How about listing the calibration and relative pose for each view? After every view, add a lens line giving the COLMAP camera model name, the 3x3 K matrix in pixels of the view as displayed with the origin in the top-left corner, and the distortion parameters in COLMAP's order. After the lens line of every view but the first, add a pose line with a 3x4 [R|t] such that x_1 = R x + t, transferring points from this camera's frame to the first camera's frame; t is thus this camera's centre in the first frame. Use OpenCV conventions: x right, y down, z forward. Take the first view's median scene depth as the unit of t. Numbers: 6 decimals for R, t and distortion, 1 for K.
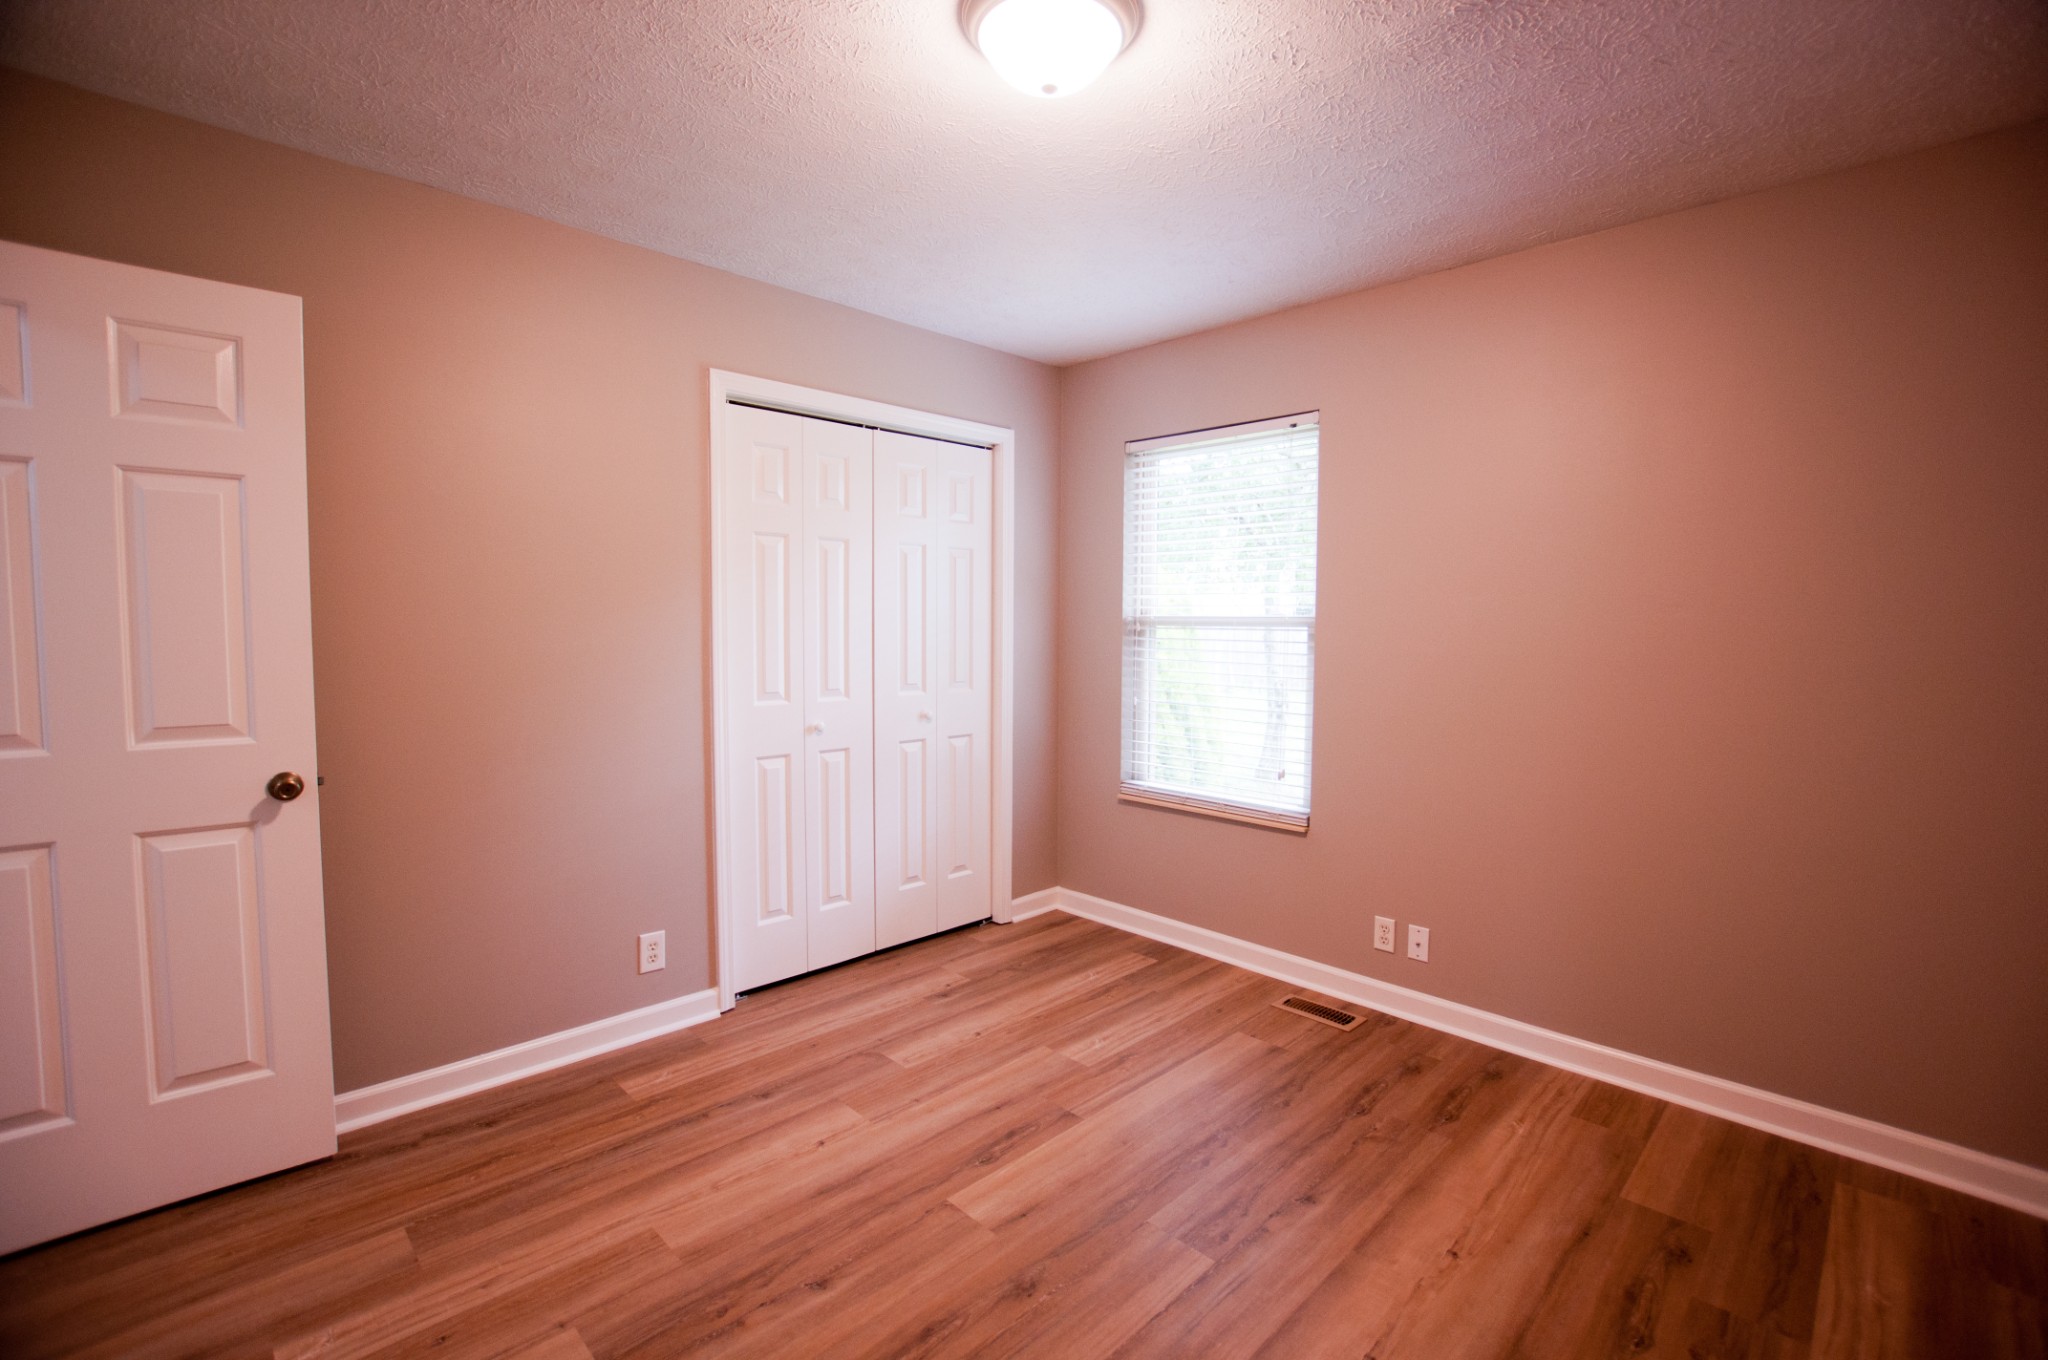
lens RADIAL K [[900.6, 0, 1034.4], [0, 900.6, 678.2], [0, 0, 1]] dist [-0.027520, 0.000348]
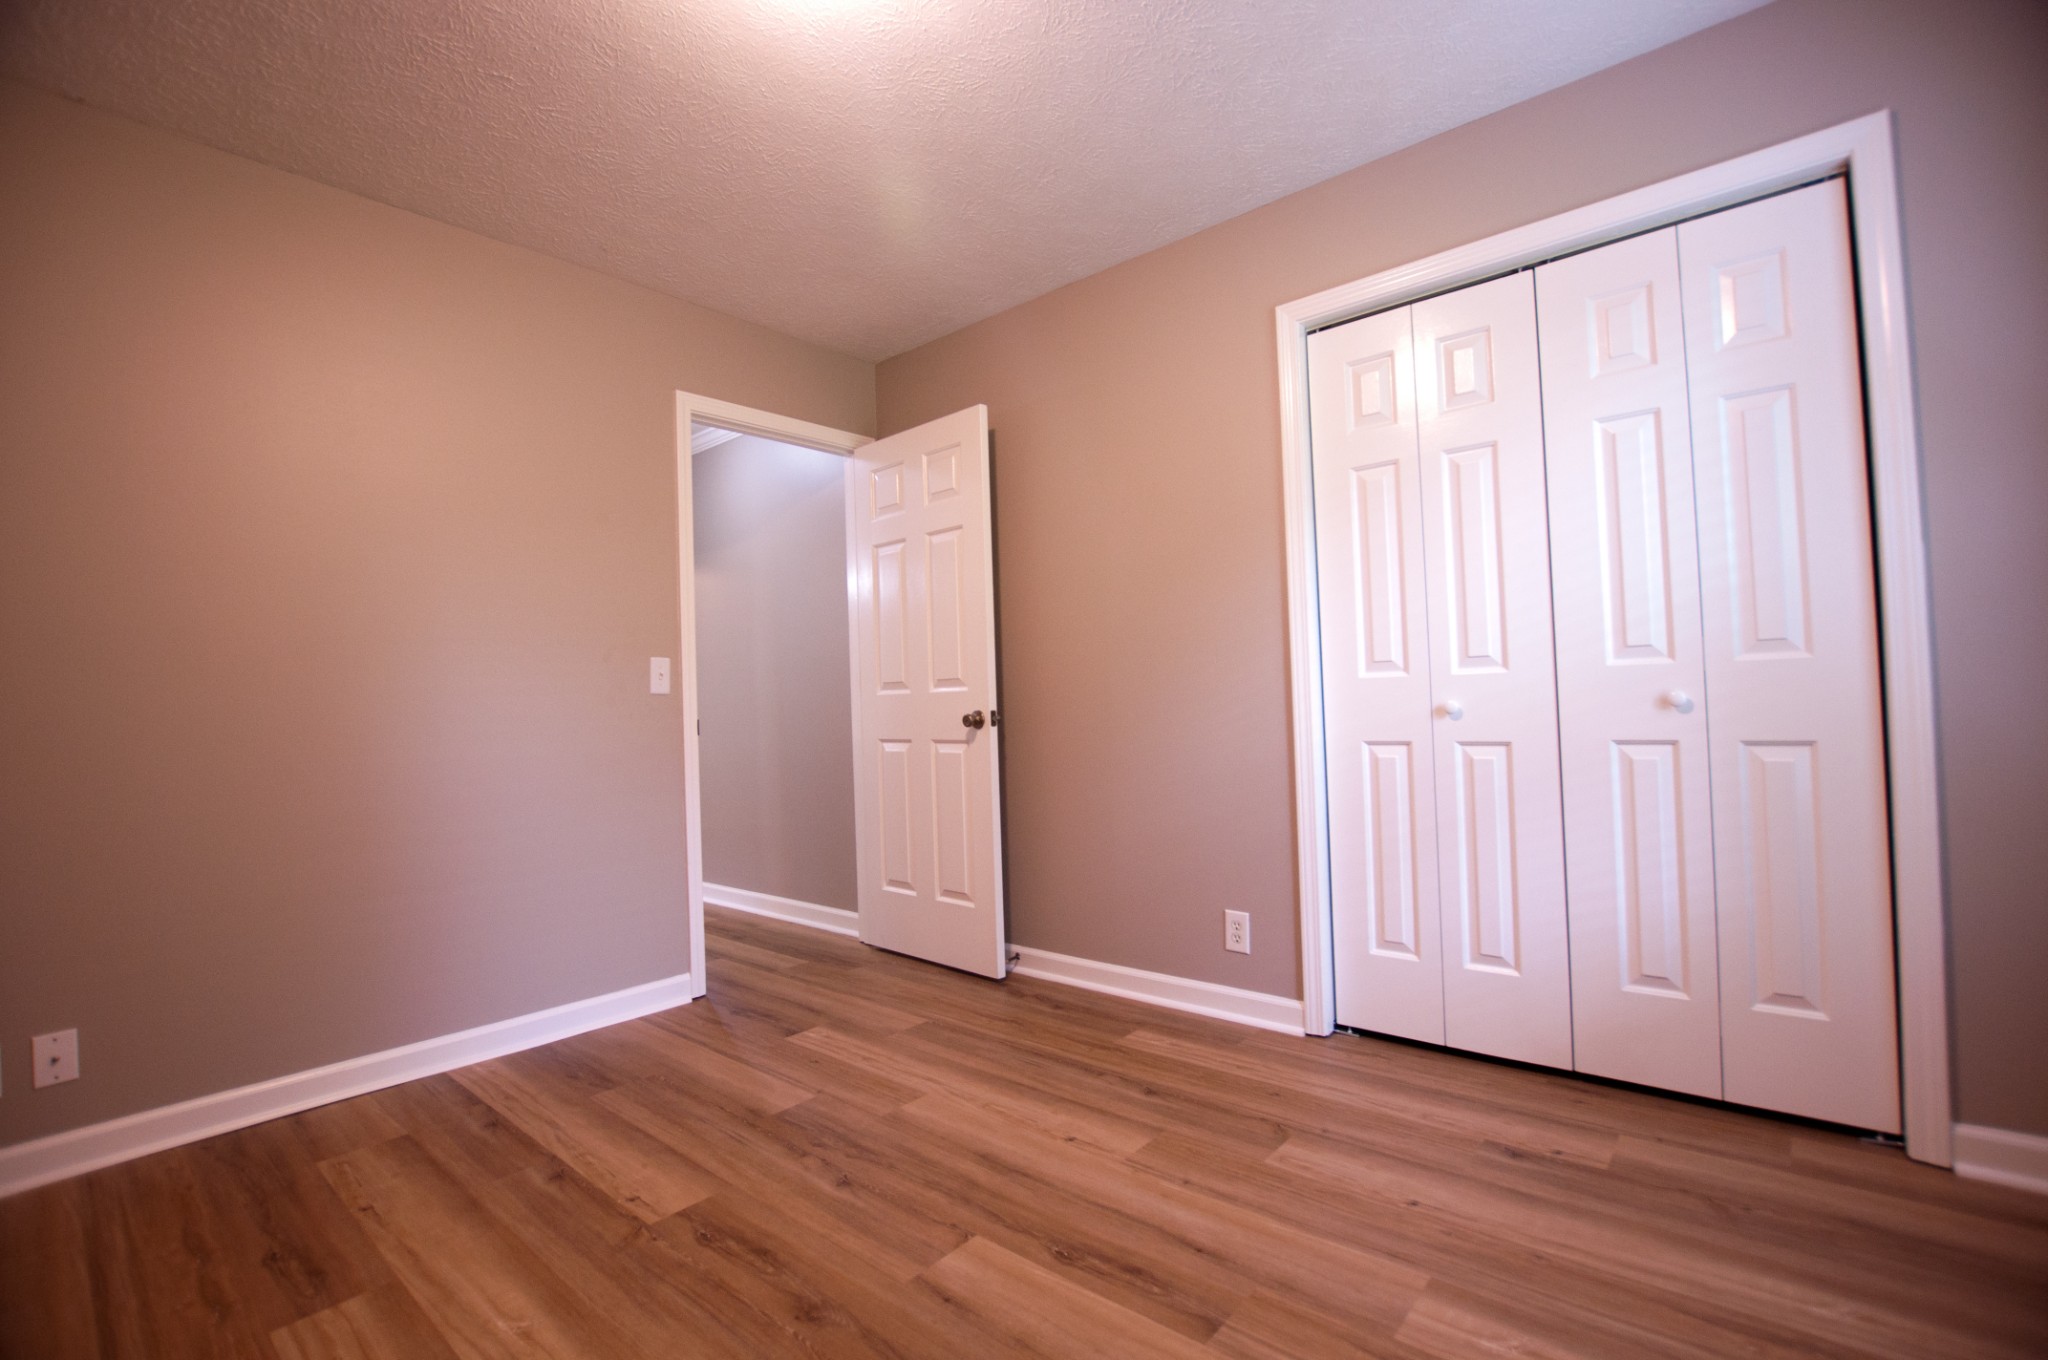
lens RADIAL K [[900.6, 0, 1034.4], [0, 900.6, 678.2], [0, 0, 1]] dist [-0.027520, 0.000348]
pose [[0.079853, -0.036465, -0.996139, 0.571551], [-0.028372, 0.998843, -0.038838, 0.085099], [0.996403, 0.031364, 0.078726, 0.760919]]
